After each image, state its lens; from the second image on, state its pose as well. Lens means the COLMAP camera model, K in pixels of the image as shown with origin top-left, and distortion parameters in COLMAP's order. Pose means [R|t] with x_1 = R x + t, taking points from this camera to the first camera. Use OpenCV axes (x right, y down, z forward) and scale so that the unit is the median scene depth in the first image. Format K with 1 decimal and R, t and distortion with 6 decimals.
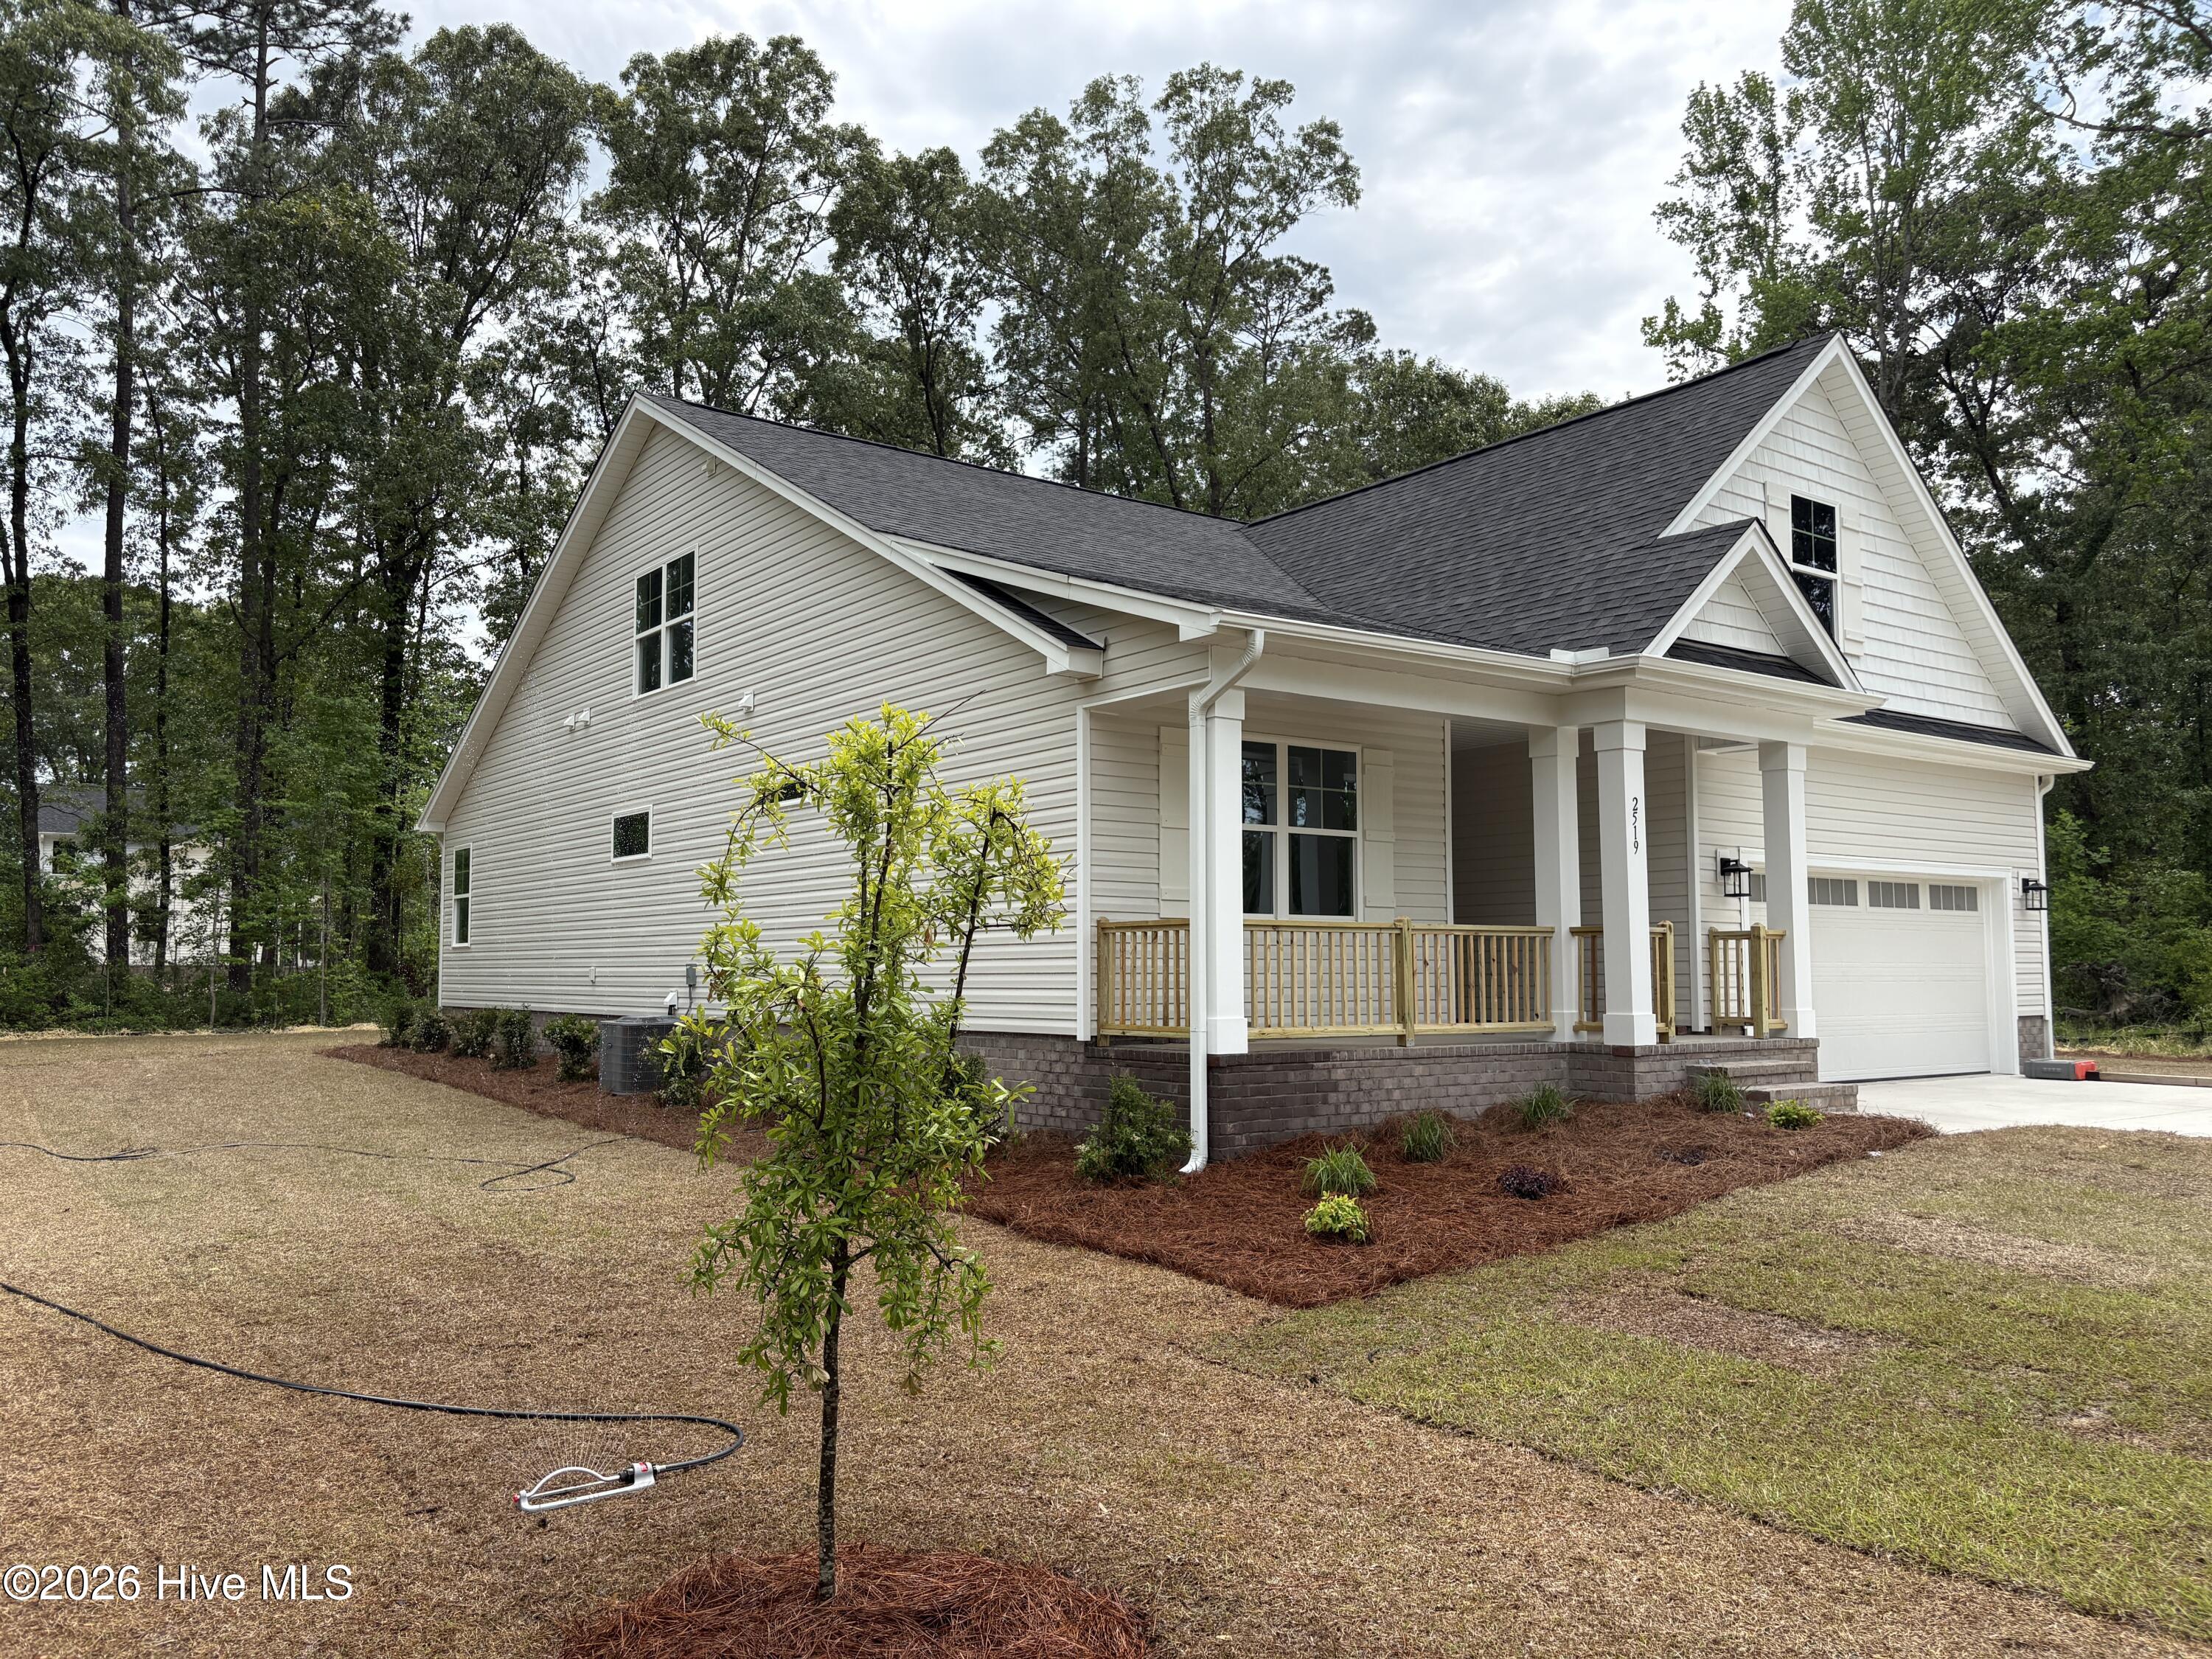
lens RADIAL K [[1669.2, 0, 1110.2], [0, 1669.2, 826.9], [0, 0, 1]] dist [0.032807, -0.013323]
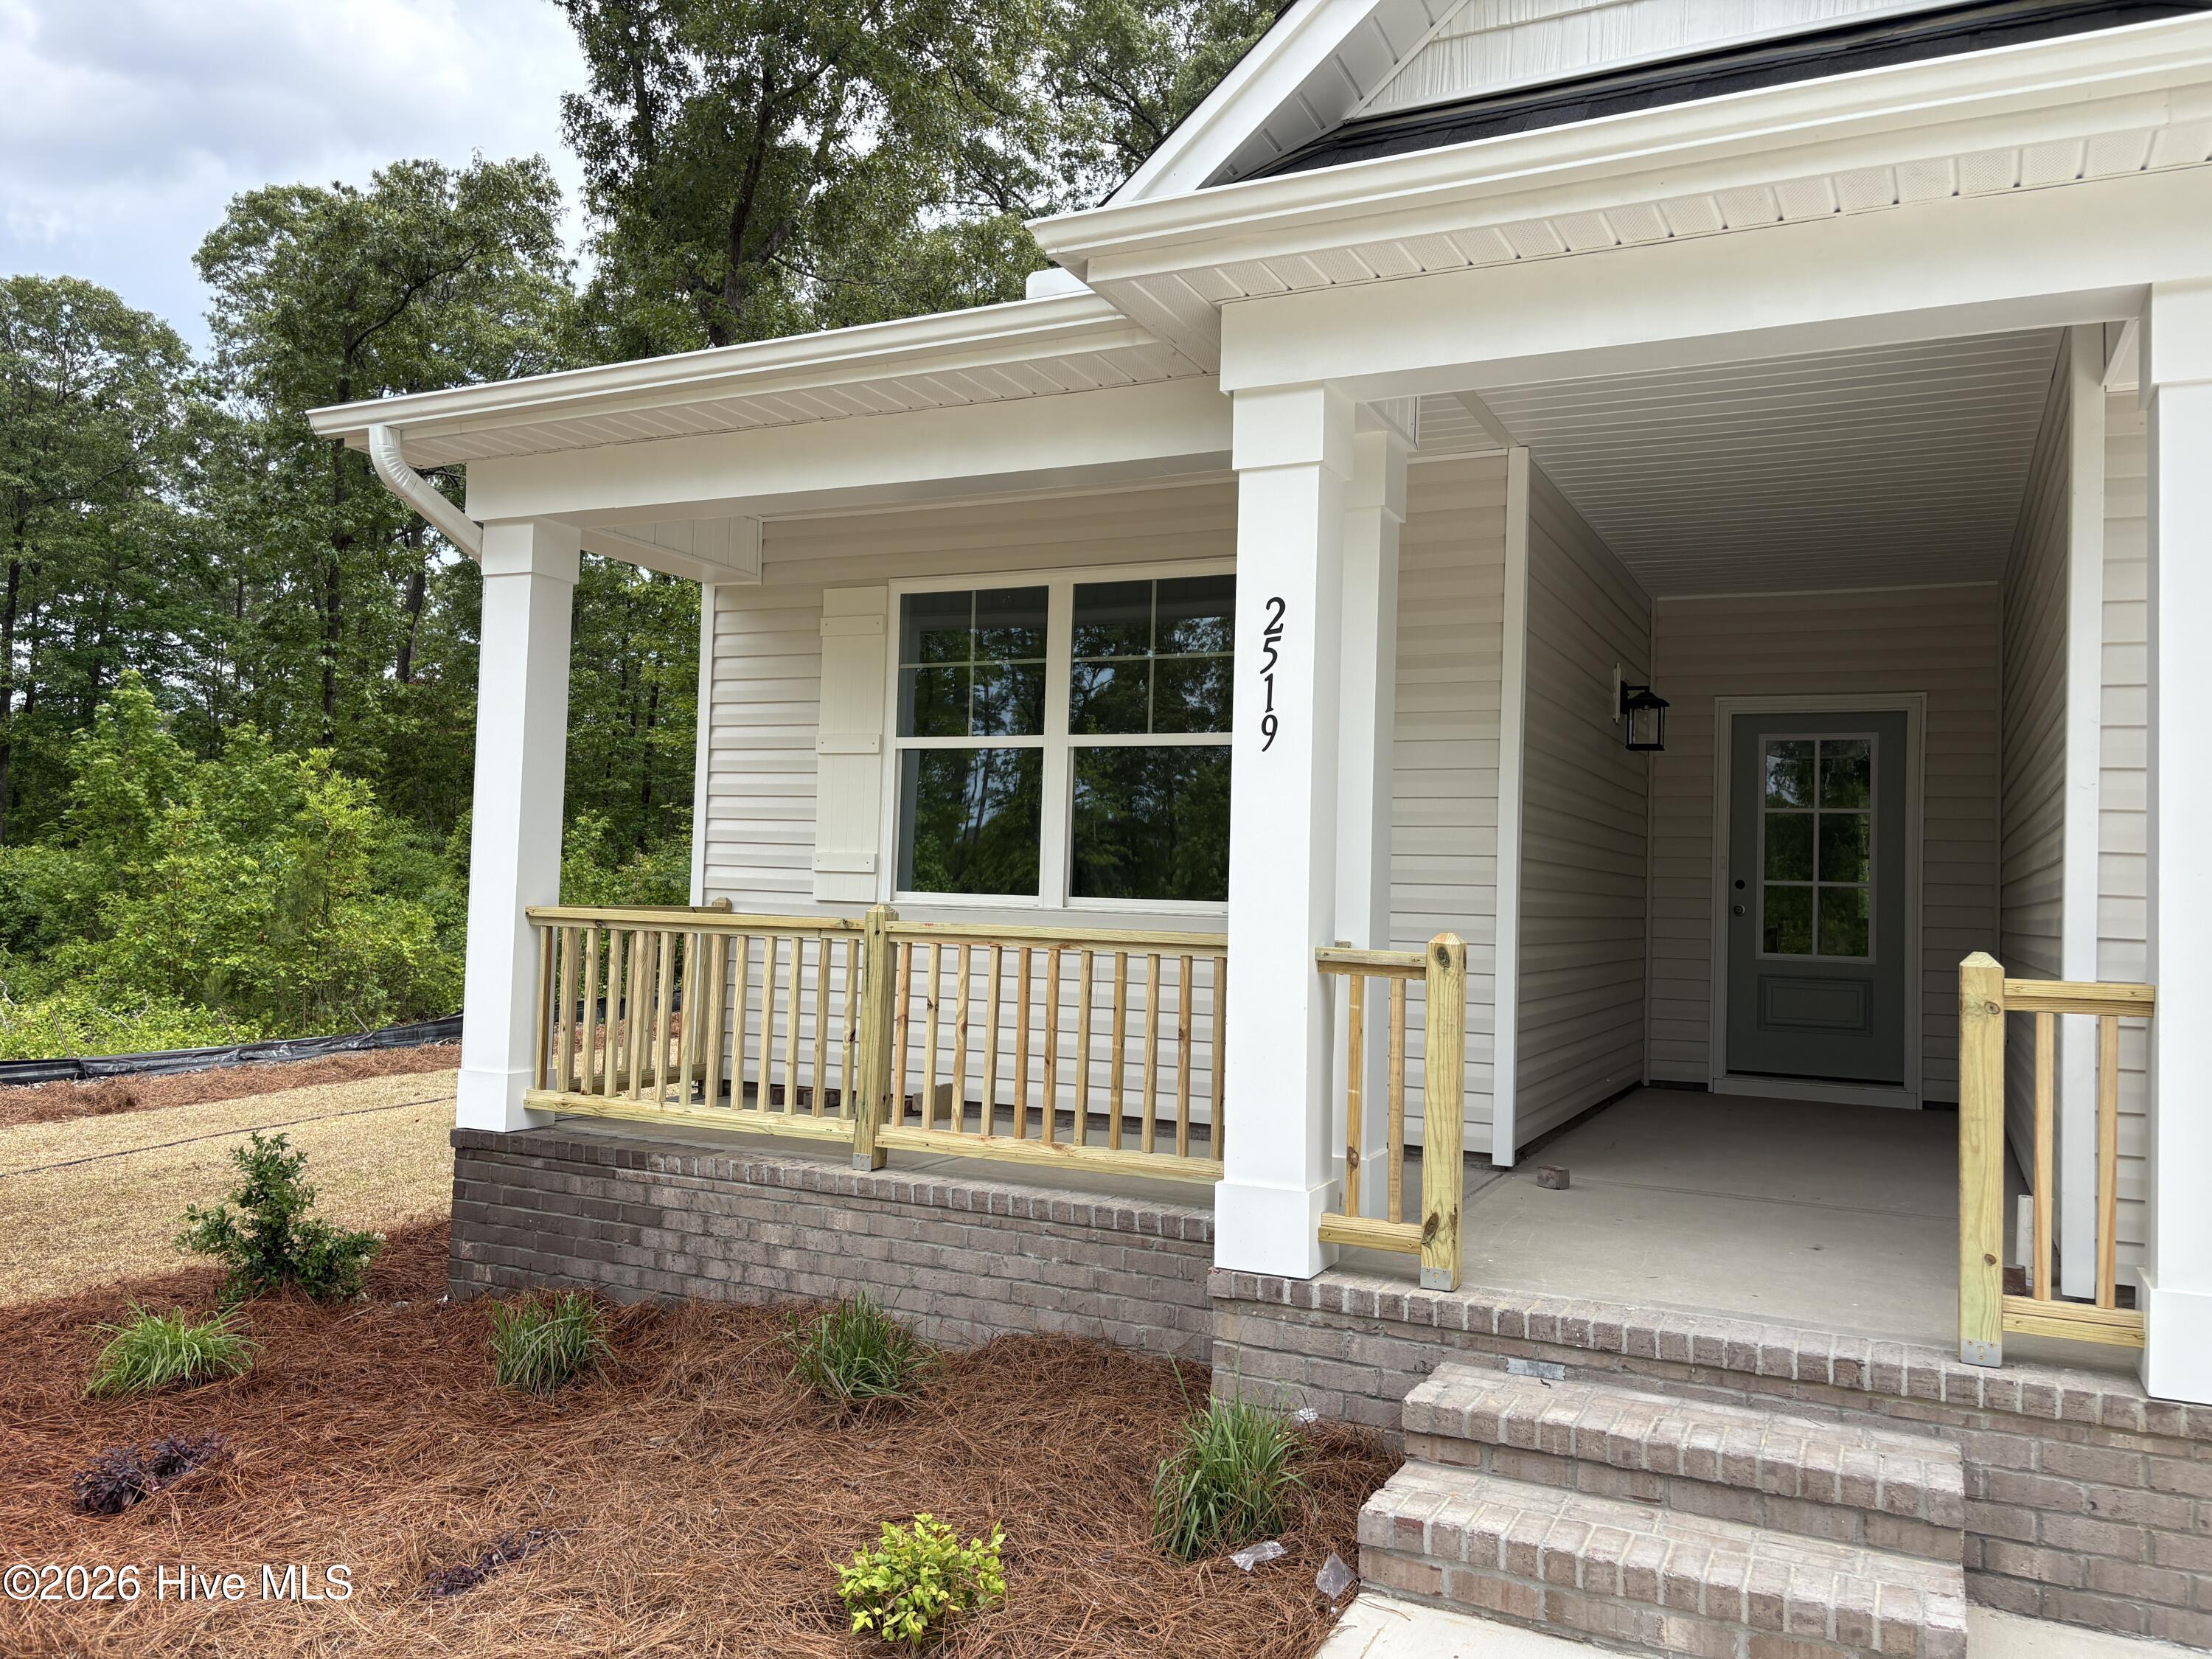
lens RADIAL K [[1669.2, 0, 1110.2], [0, 1669.2, 826.9], [0, 0, 1]] dist [0.032807, -0.013323]
pose [[0.464370, -0.019723, -0.885421, 0.168160], [0.045322, 0.998971, 0.001517, 0.008288], [0.884481, -0.040834, 0.464787, 0.215171]]
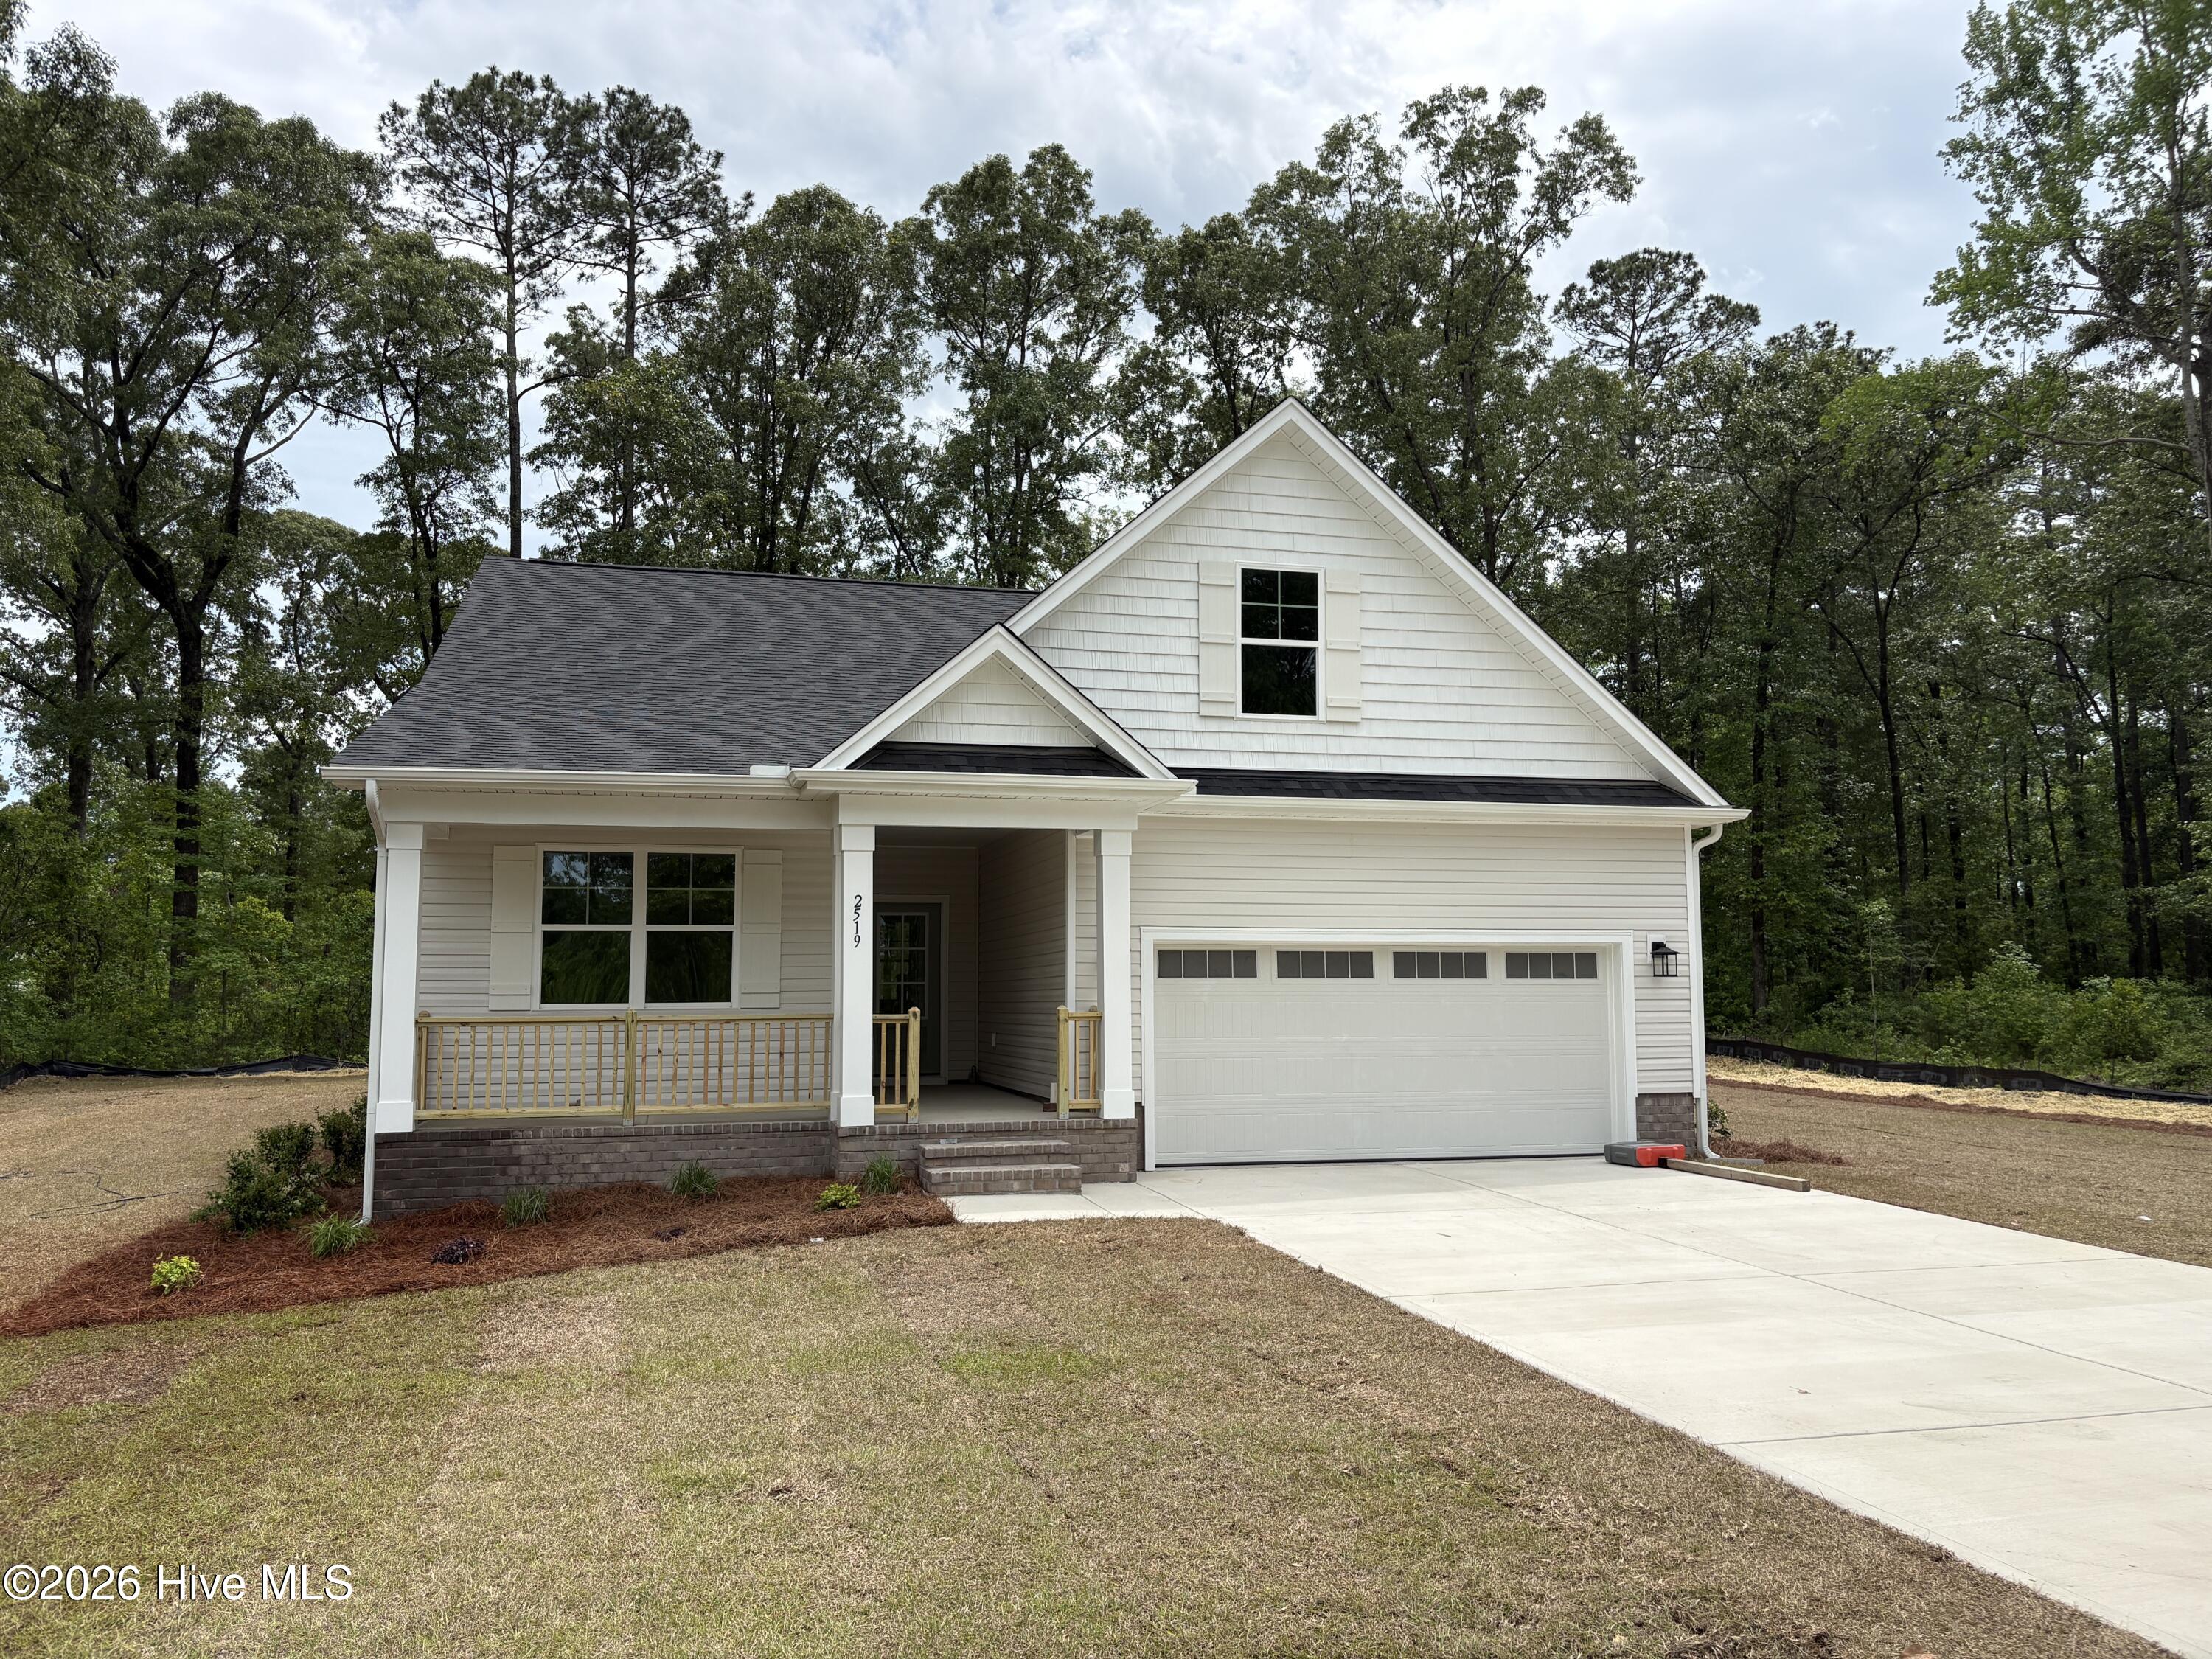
lens RADIAL K [[1669.2, 0, 1110.2], [0, 1669.2, 826.9], [0, 0, 1]] dist [0.032807, -0.013323]
pose [[0.927701, -0.040376, -0.371133, 0.233801], [0.035189, 0.999165, -0.020739, -0.009122], [0.371661, 0.006180, 0.928348, 0.017308]]
